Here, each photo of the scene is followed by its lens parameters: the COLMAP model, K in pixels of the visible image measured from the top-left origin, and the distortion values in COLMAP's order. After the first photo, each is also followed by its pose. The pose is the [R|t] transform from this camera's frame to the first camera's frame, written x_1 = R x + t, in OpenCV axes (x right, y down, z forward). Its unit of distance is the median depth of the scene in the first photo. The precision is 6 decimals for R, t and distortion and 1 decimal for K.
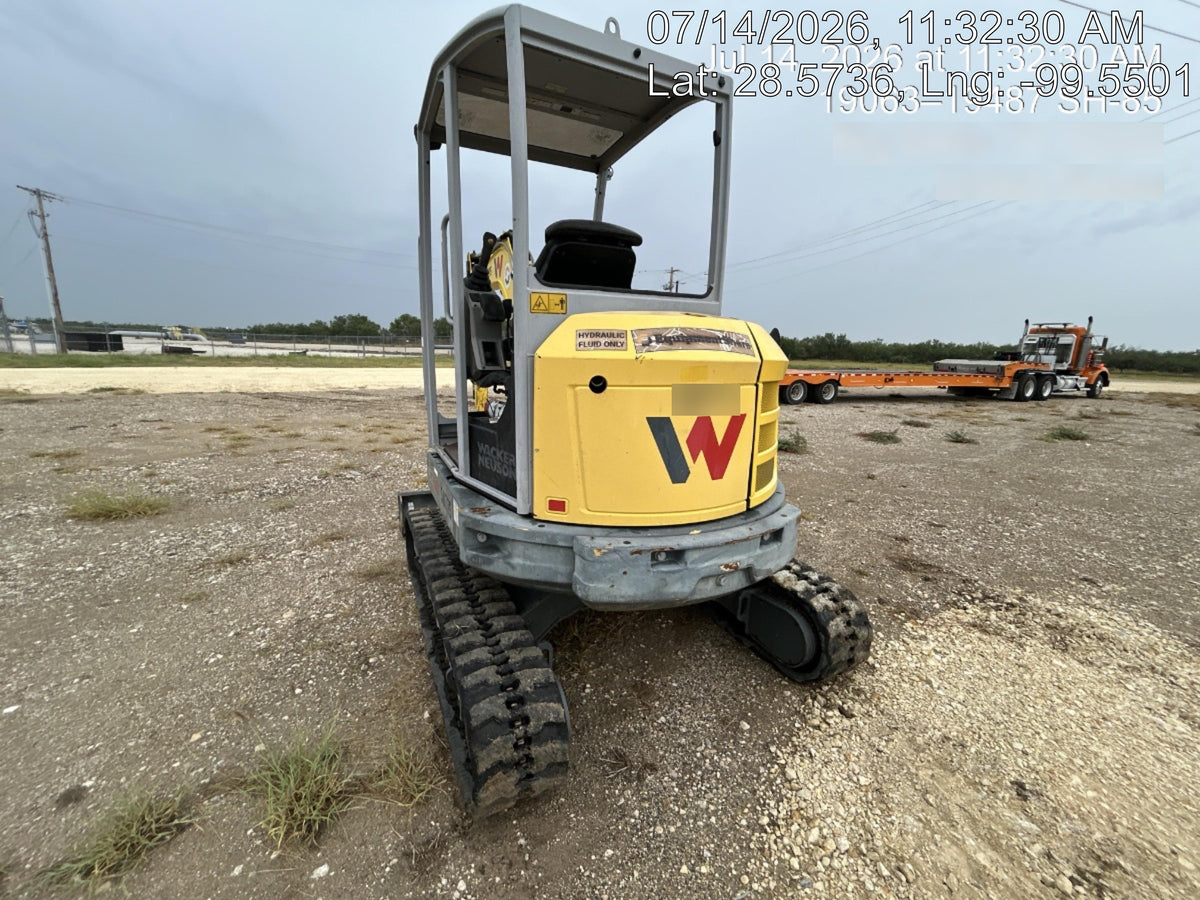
lens RADIAL K [[483.2, 0, 600.3], [0, 483.2, 446.5], [0, 0, 1]] dist [0.001514, 0.000038]
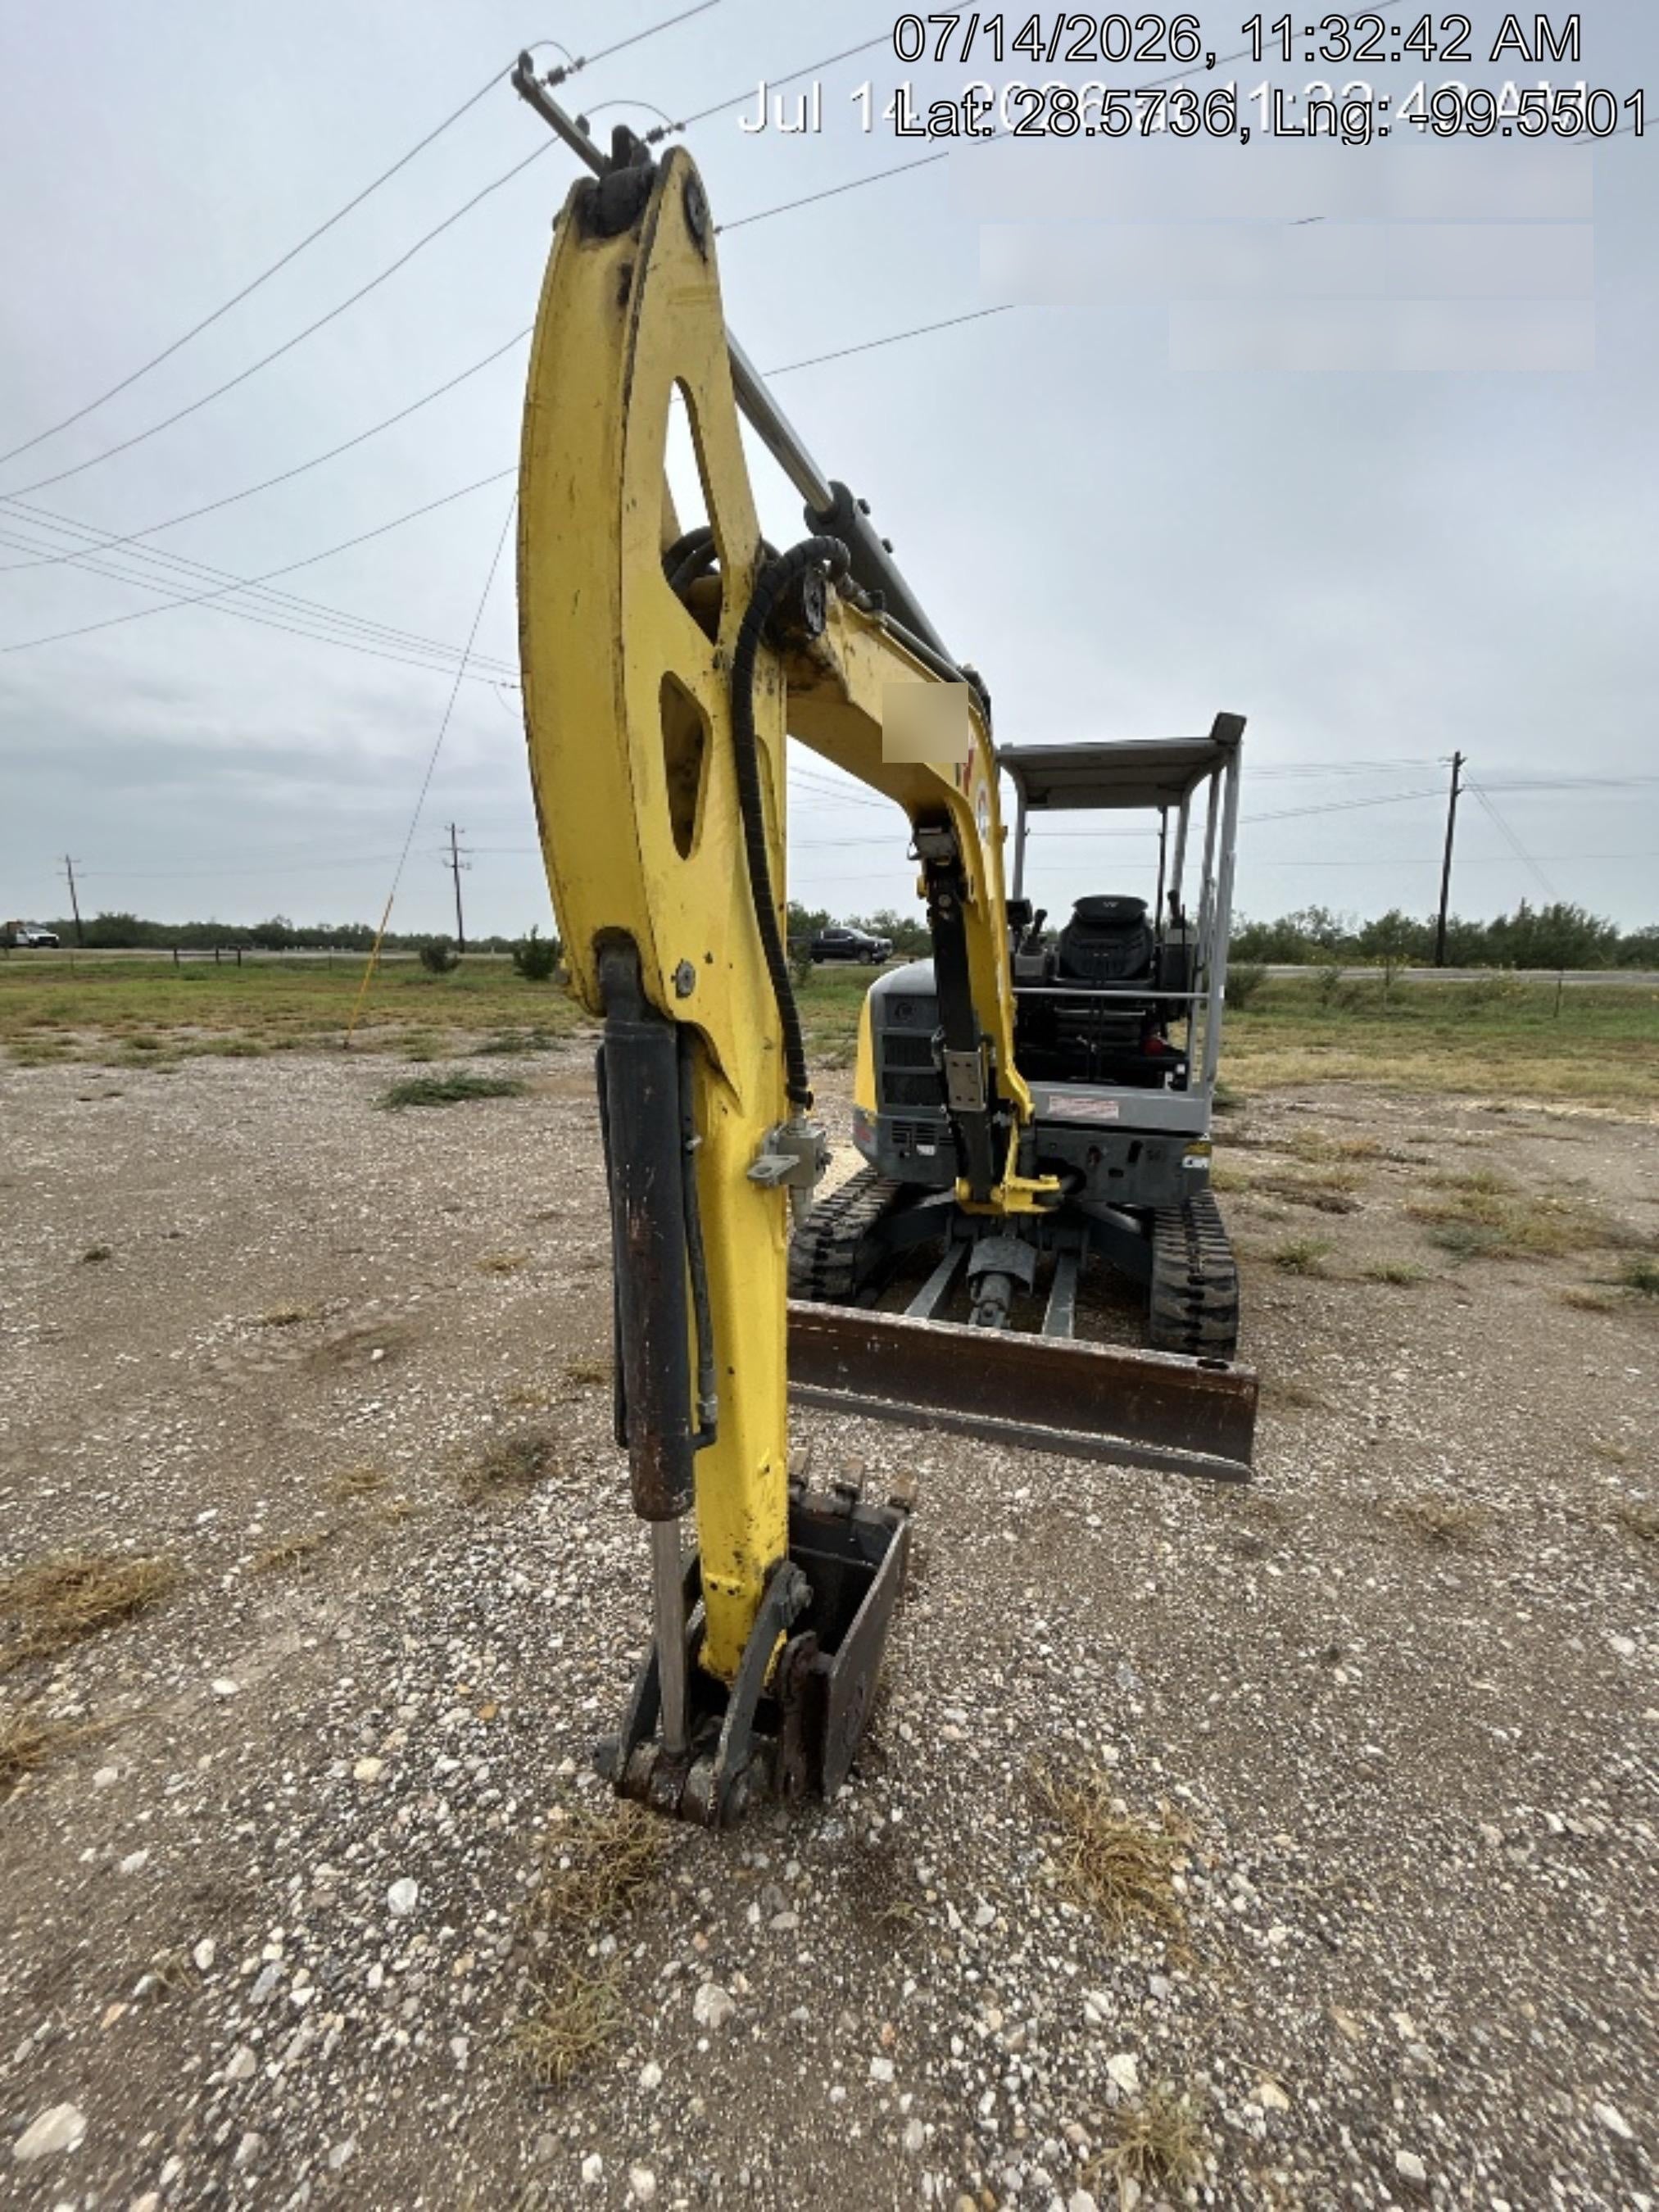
lens RADIAL K [[890.6, 0, 831.7], [0, 890.6, 1097.7], [0, 0, 1]] dist [0.001514, 0.000038]
pose [[-0.704525, -0.153234, 0.692938, -1.161913], [0.107497, 0.942103, 0.317628, -0.710668], [-0.701490, 0.298265, -0.647263, 2.984198]]
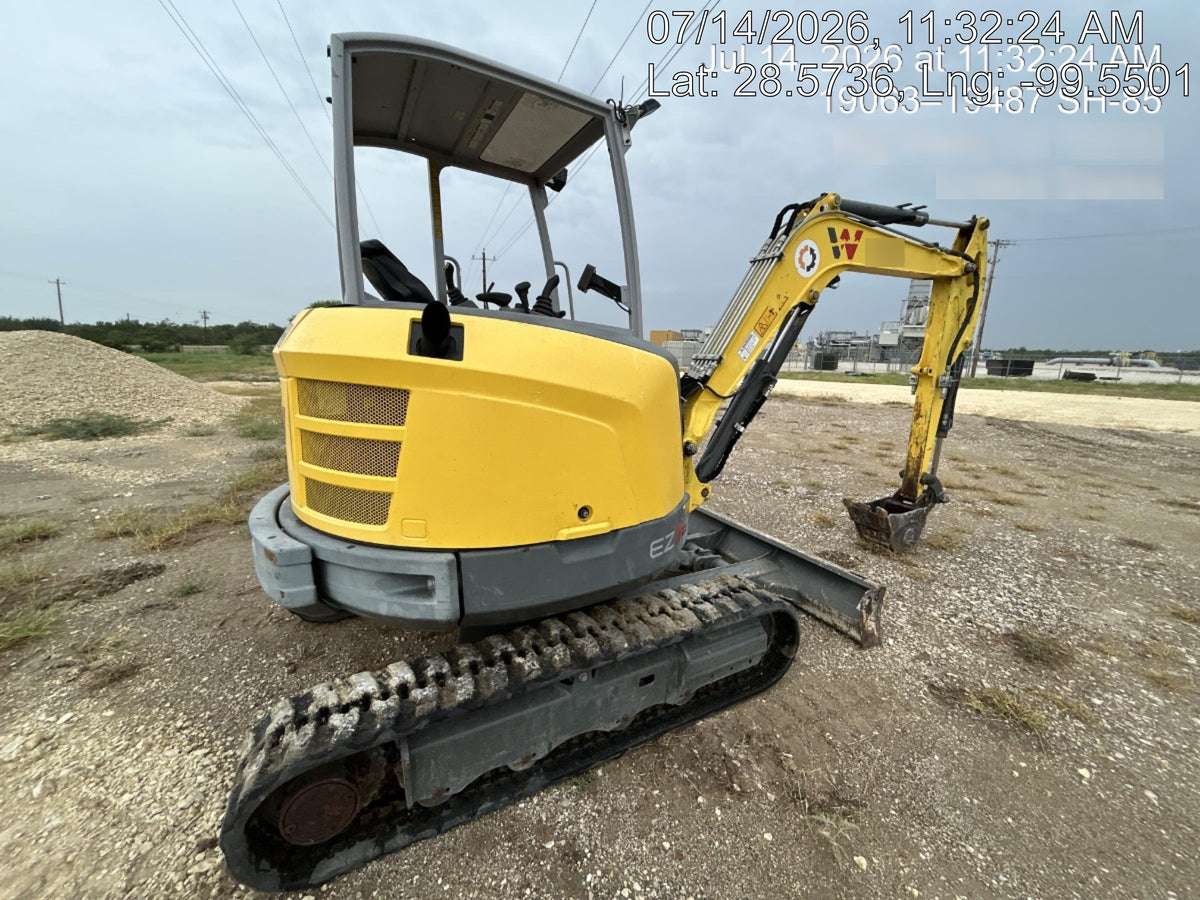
lens RADIAL K [[483.2, 0, 600.9], [0, 483.2, 447.0], [0, 0, 1]] dist [0.001514, 0.000038]
pose [[0.023653, 0.162662, -0.986398, 1.111743], [-0.214781, 0.964461, 0.153895, -0.239648], [0.976376, 0.208219, 0.057749, 1.376853]]
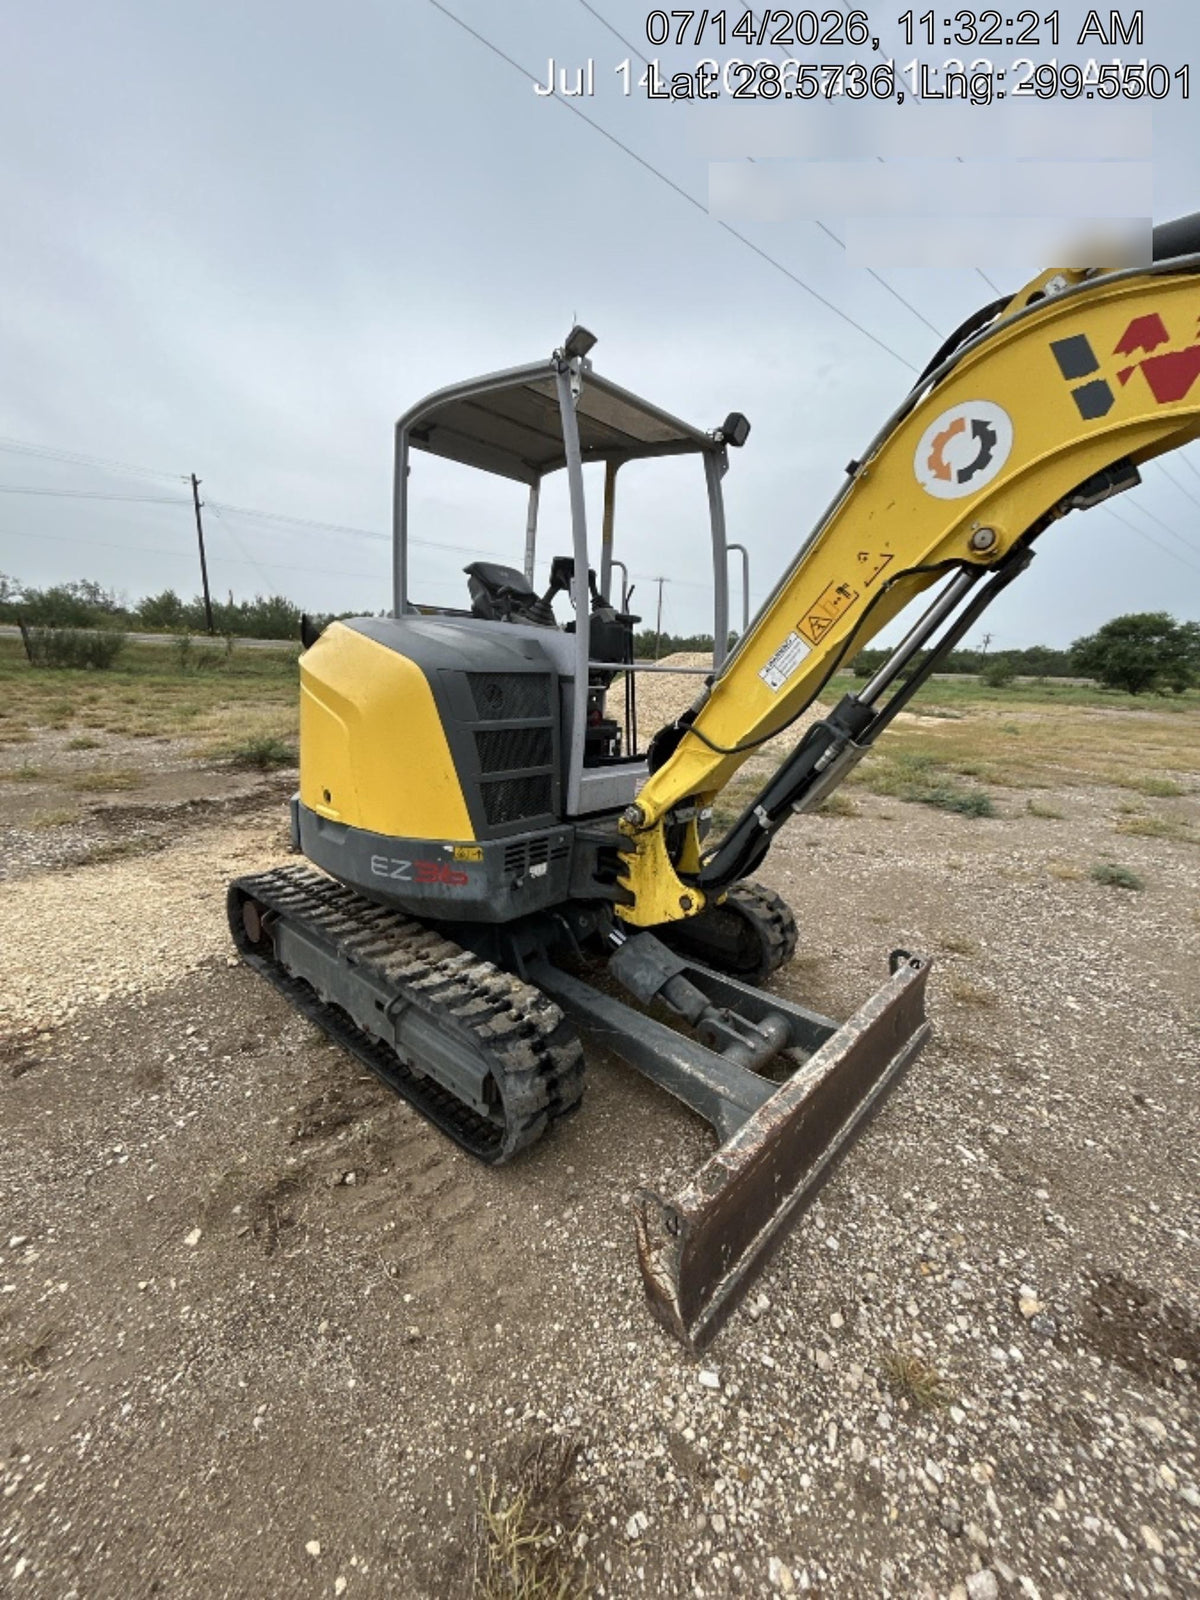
lens RADIAL K [[644.2, 0, 600.1], [0, 644.2, 797.8], [0, 0, 1]] dist [0.001514, 0.000038]
pose [[-0.925118, 0.002858, -0.379670, 0.362764], [-0.153891, 0.911327, 0.381838, -0.520893], [0.347095, 0.411673, -0.842645, 2.538498]]
